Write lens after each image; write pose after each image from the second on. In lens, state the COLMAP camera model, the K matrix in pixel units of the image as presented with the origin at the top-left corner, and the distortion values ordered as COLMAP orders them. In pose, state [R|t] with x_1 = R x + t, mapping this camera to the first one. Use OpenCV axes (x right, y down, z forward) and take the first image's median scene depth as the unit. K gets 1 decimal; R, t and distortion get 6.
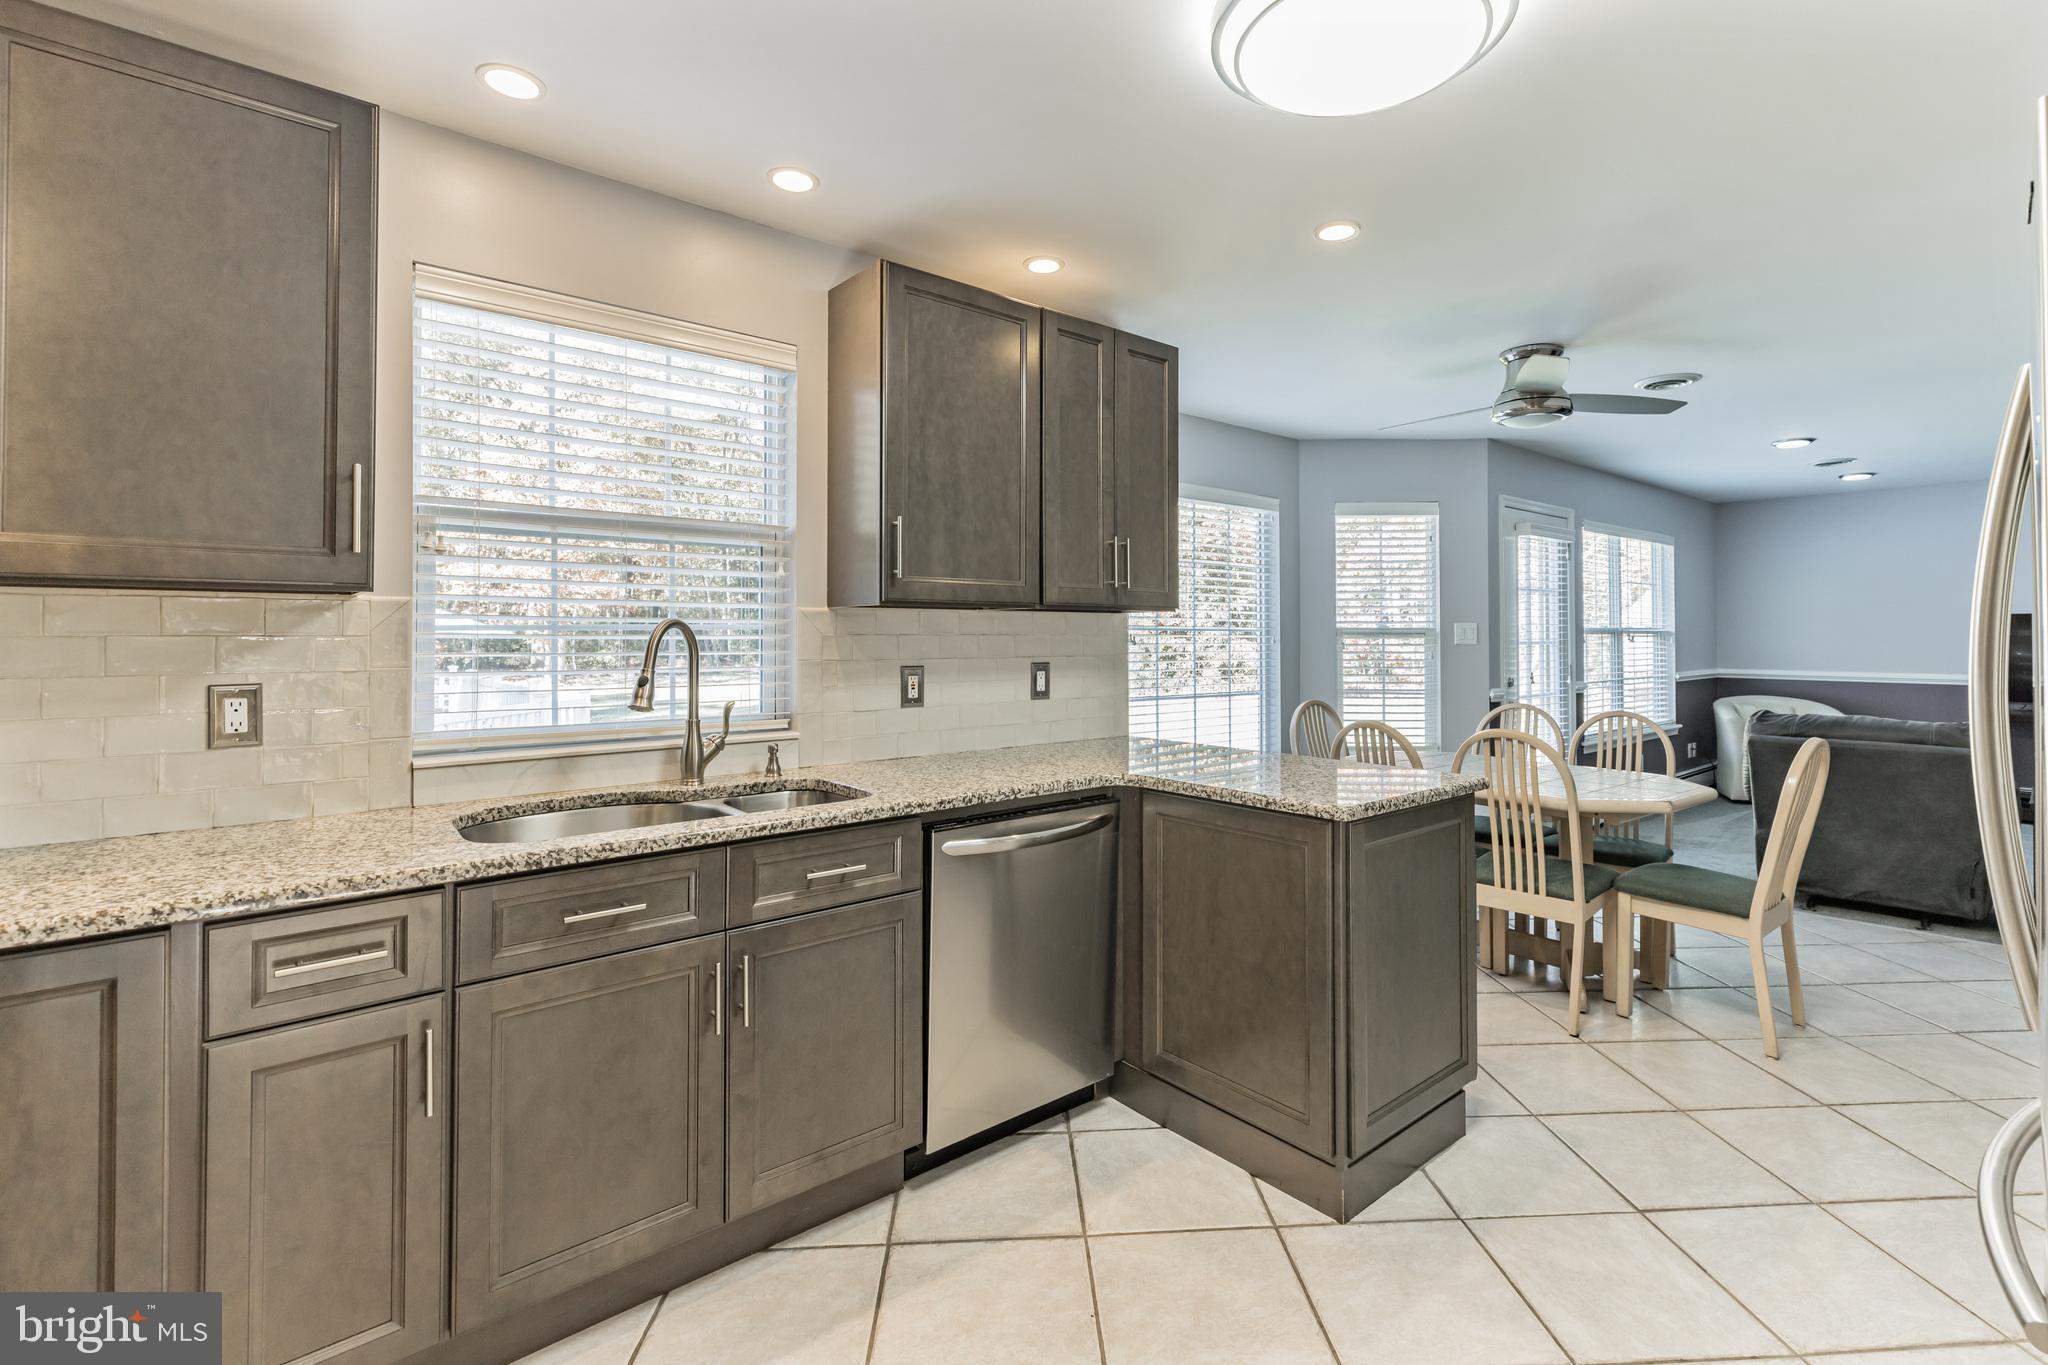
lens RADIAL K [[938.9, 0, 1022.8], [0, 938.9, 615.9], [0, 0, 1]] dist [-0.000213, -0.000255]
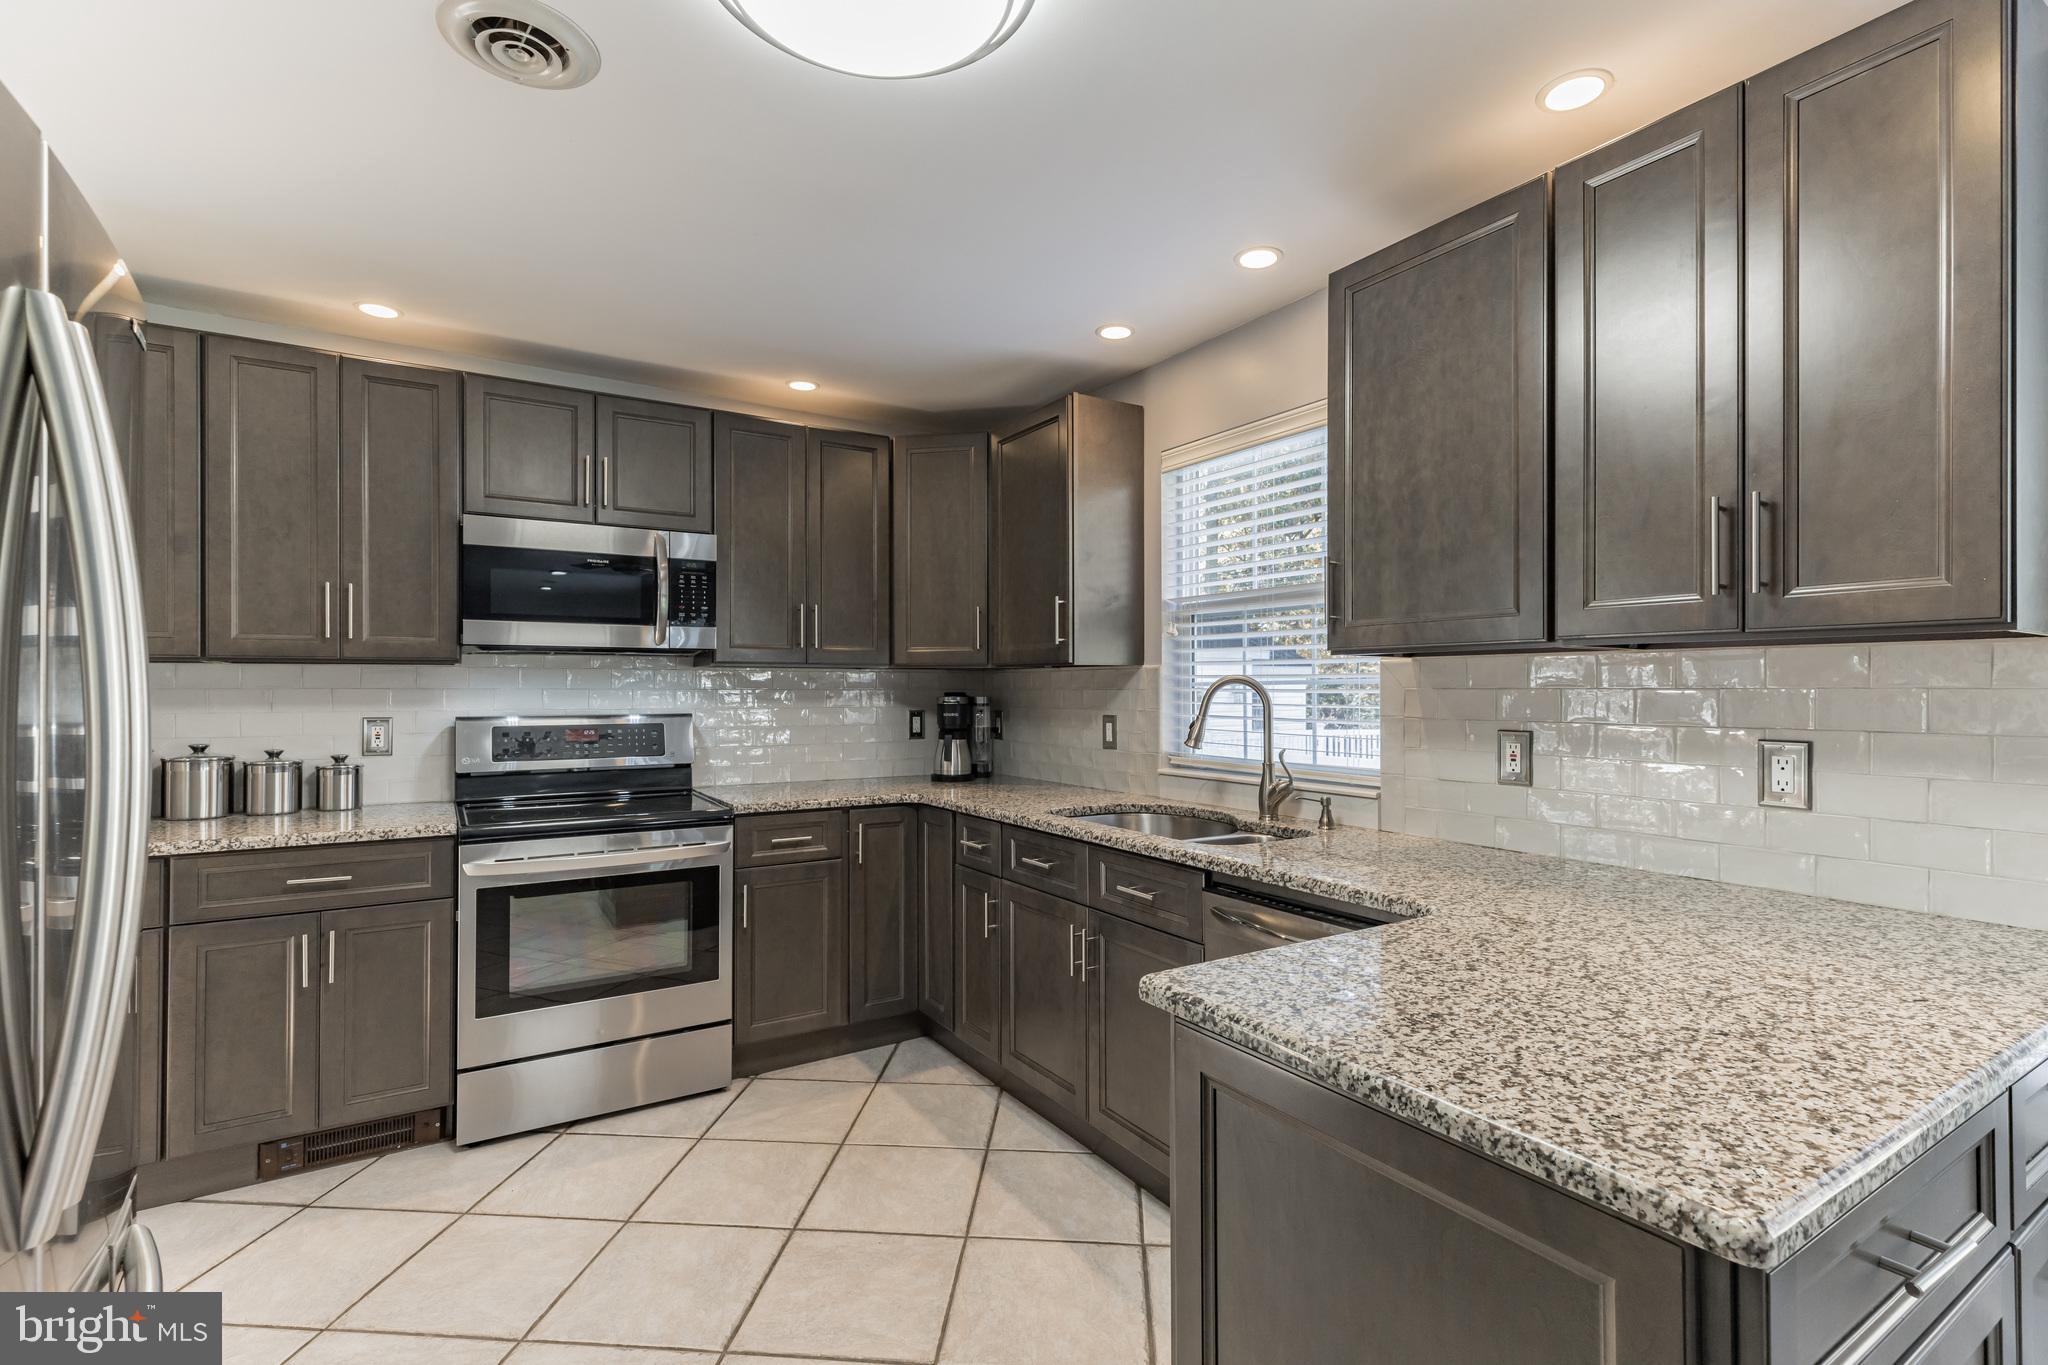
lens RADIAL K [[918.1, 0, 1025.8], [0, 918.1, 673.9], [0, 0, 1]] dist [0.011735, -0.000612]
pose [[-0.135408, -0.019775, -0.990593, 0.734600], [0.012705, 0.999684, -0.021693, 0.021034], [0.990708, -0.015523, -0.135114, 0.789853]]
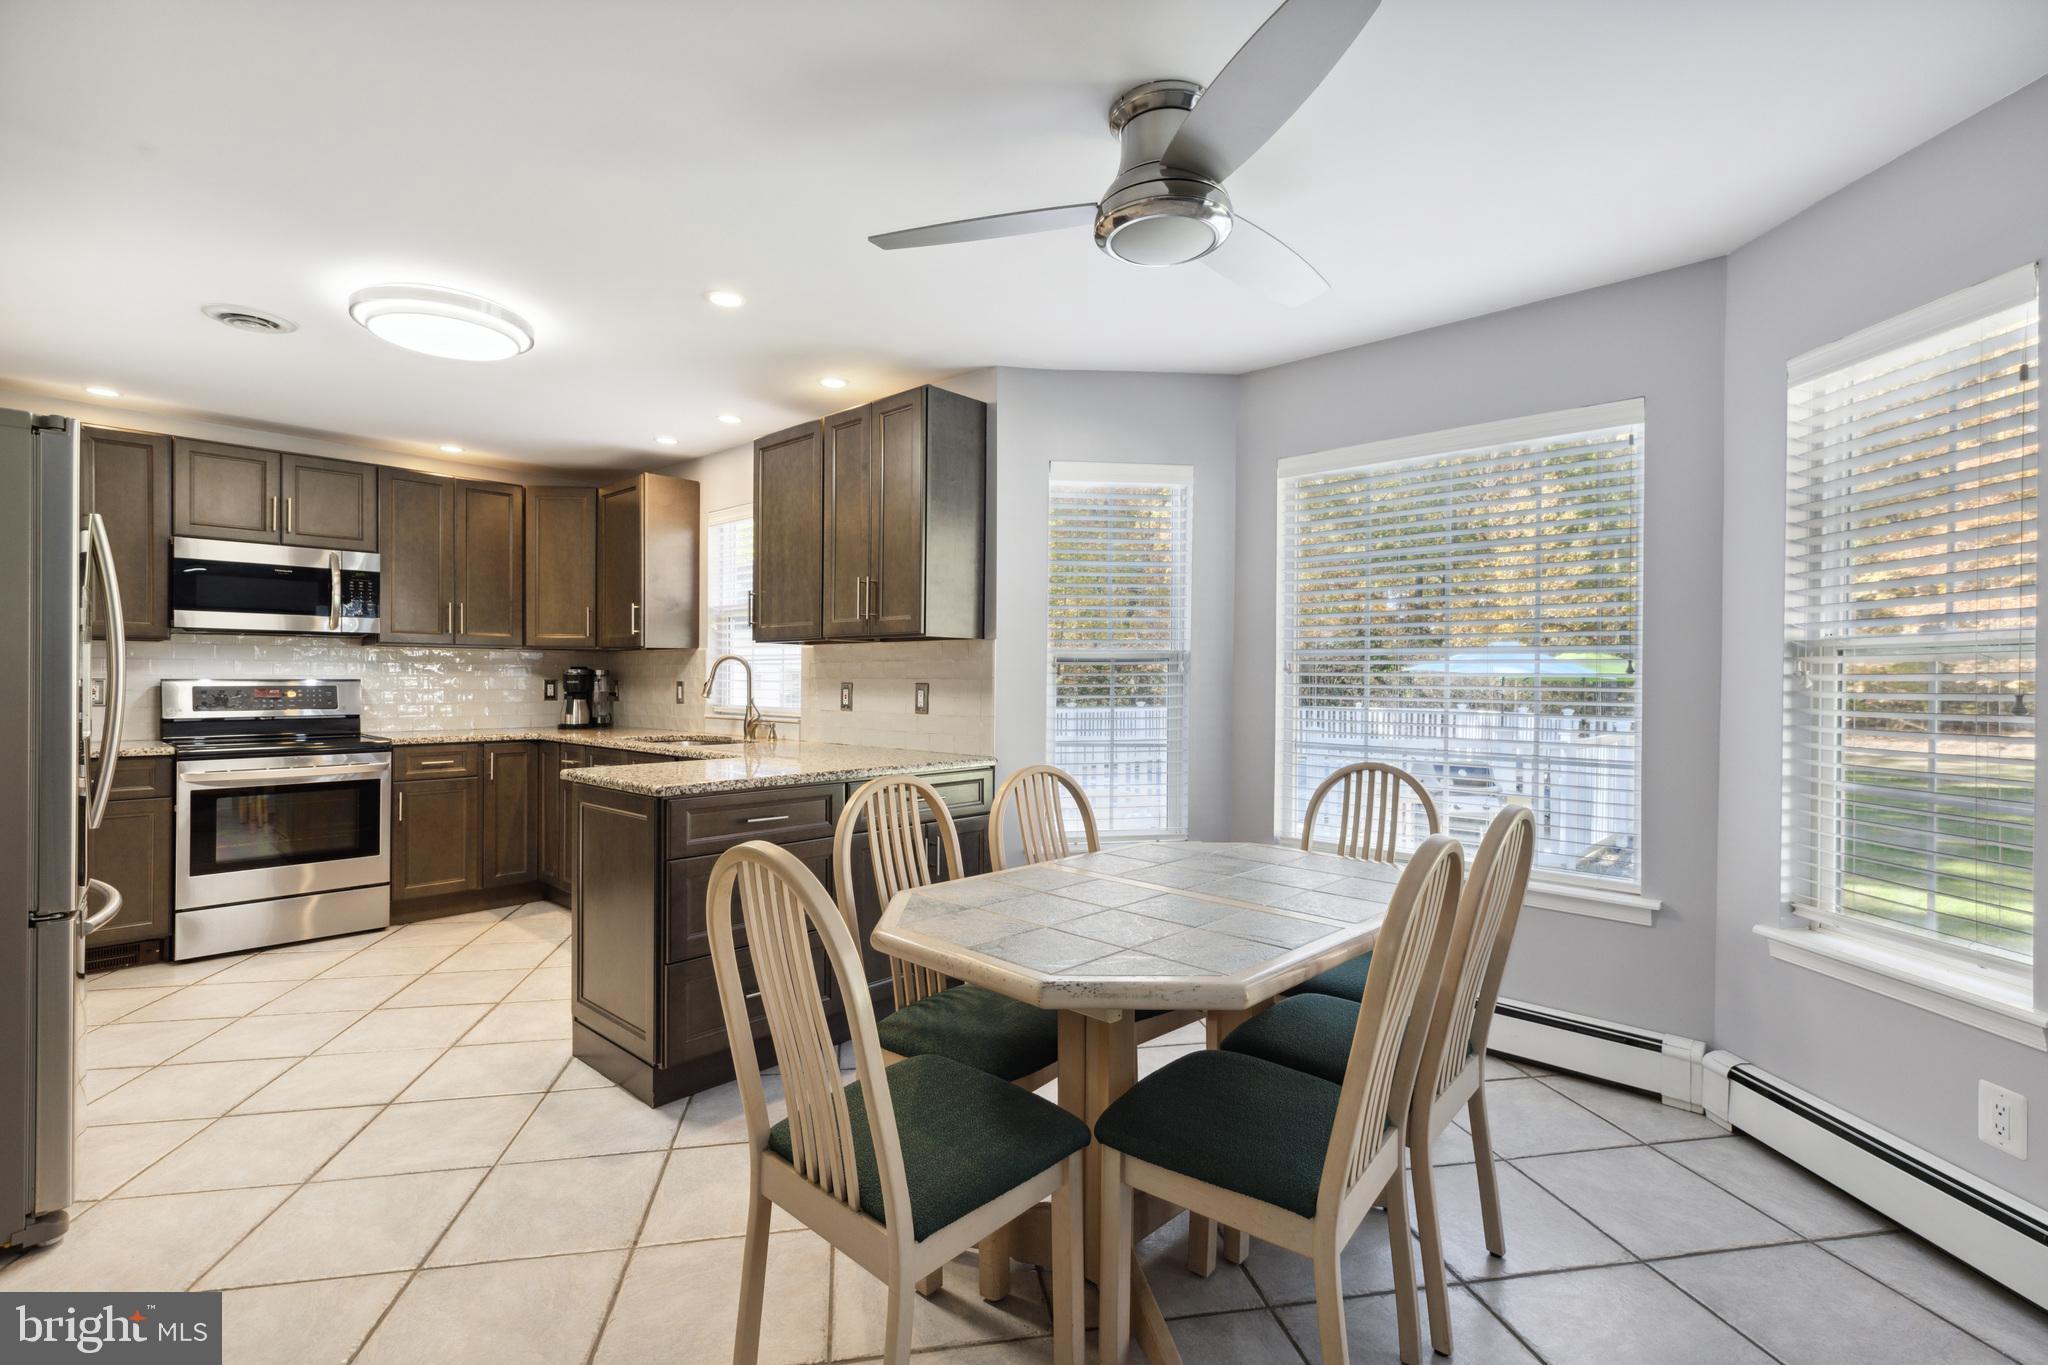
lens RADIAL K [[918.1, 0, 1025.8], [0, 918.1, 673.9], [0, 0, 1]] dist [0.011735, -0.000612]
pose [[0.129691, -0.008403, -0.991519, 1.484898], [0.008717, 0.999935, -0.007334, 0.057532], [0.991516, -0.007691, 0.129756, 1.210390]]
